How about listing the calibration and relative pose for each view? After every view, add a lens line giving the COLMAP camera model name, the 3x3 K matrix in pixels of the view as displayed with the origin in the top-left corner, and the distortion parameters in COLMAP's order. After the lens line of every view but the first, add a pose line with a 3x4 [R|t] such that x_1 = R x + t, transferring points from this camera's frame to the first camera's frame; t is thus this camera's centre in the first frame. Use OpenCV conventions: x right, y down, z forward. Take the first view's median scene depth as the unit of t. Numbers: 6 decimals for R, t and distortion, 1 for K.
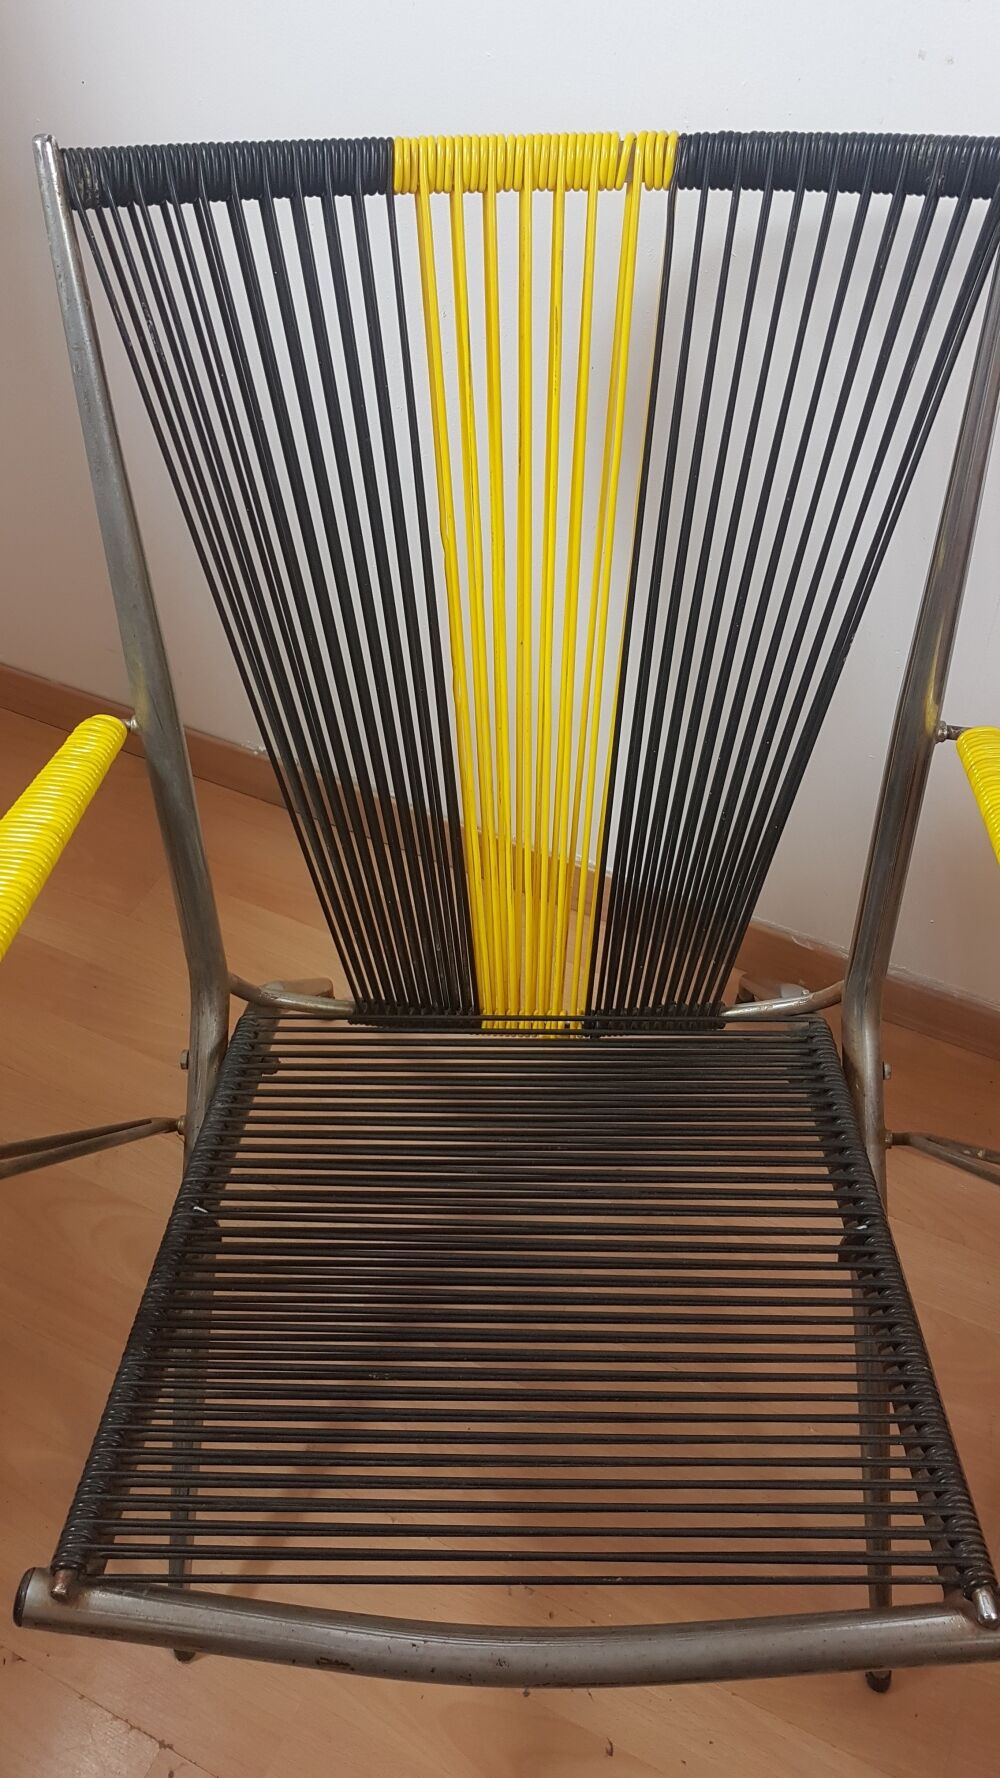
lens RADIAL K [[1293.7, 0, 424.7], [0, 1293.7, 891.5], [0, 0, 1]] dist [-0.053291, -0.001120]
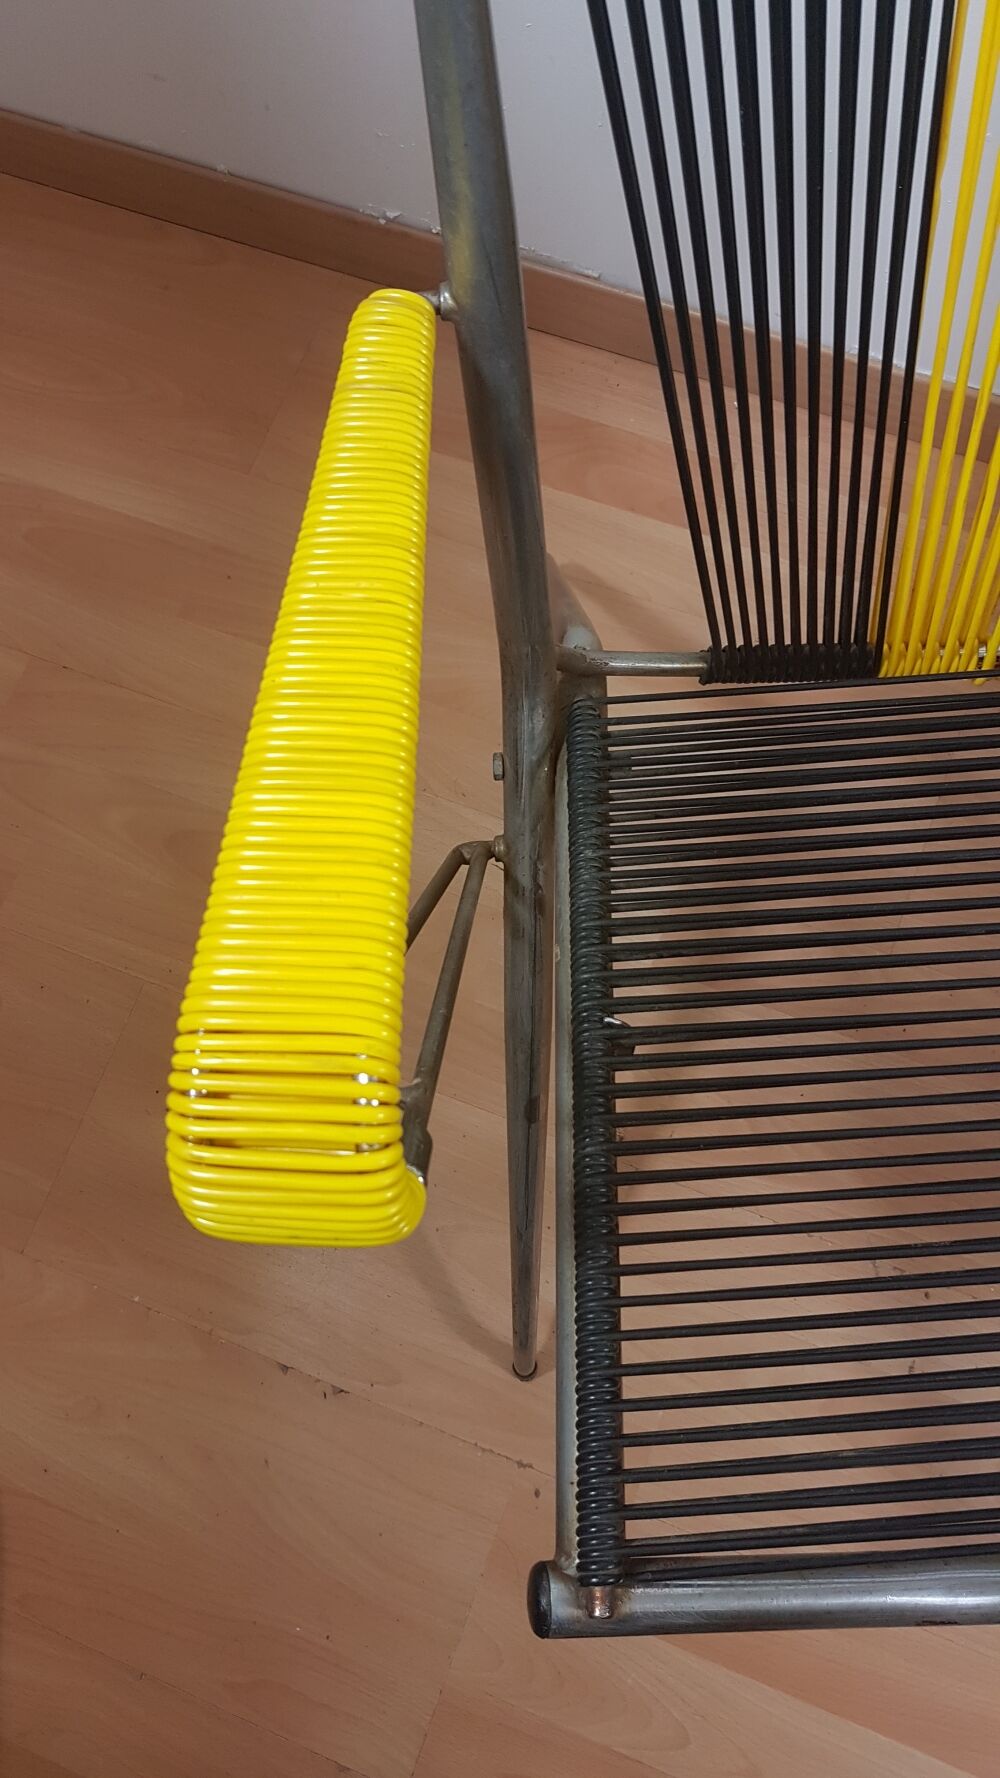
lens RADIAL K [[1293.7, 0, 424.7], [0, 1293.7, 891.5], [0, 0, 1]] dist [-0.053291, -0.001120]
pose [[0.995794, -0.089970, -0.017316, -0.222554], [0.088782, 0.900857, 0.424941, -0.120710], [-0.022632, -0.424691, 0.905056, 0.313919]]
